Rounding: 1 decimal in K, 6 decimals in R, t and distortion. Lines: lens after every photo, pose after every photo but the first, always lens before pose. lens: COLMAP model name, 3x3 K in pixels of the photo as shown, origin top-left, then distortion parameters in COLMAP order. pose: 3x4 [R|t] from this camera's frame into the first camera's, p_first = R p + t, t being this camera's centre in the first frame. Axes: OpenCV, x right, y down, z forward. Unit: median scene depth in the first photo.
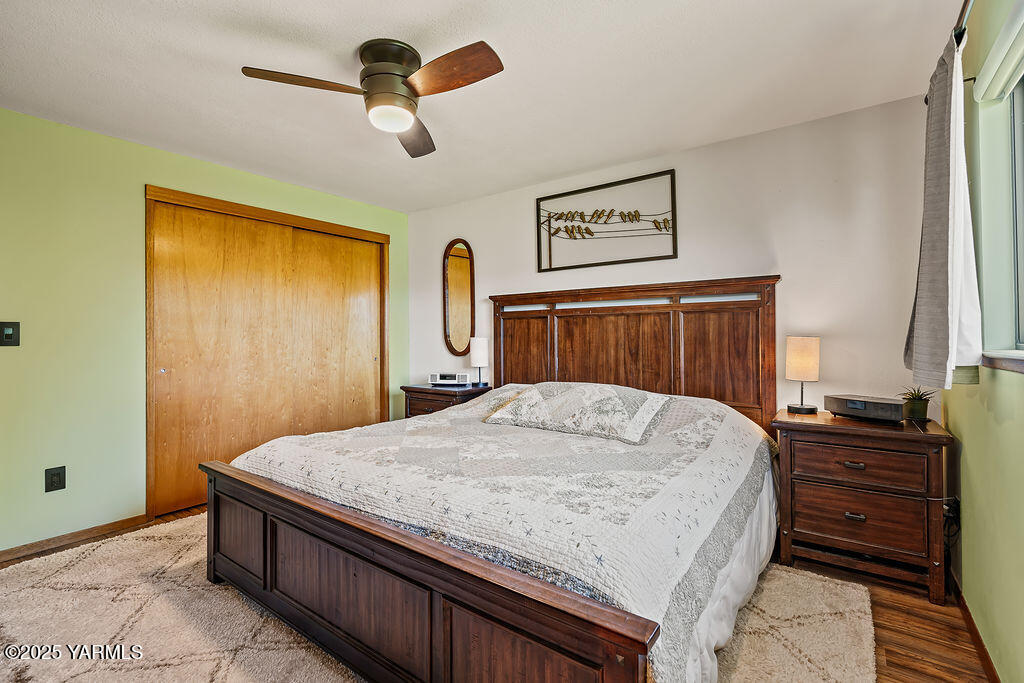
lens RADIAL K [[462.3, 0, 508.0], [0, 462.3, 334.6], [0, 0, 1]] dist [-0.002691, 0.000364]
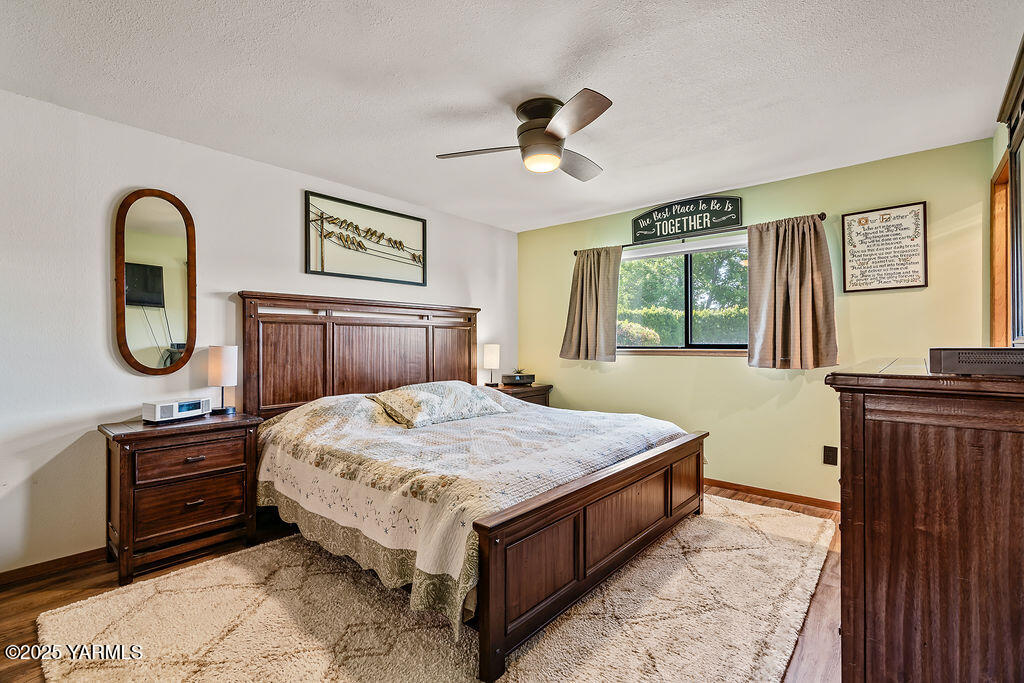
lens RADIAL K [[462.3, 0, 506.8], [0, 462.3, 344.0], [0, 0, 1]] dist [-0.002691, 0.000364]
pose [[0.104972, -0.008861, 0.994436, -0.844195], [-0.017503, 0.999789, 0.010756, -0.014170], [-0.994321, -0.018535, 0.104795, 0.549515]]
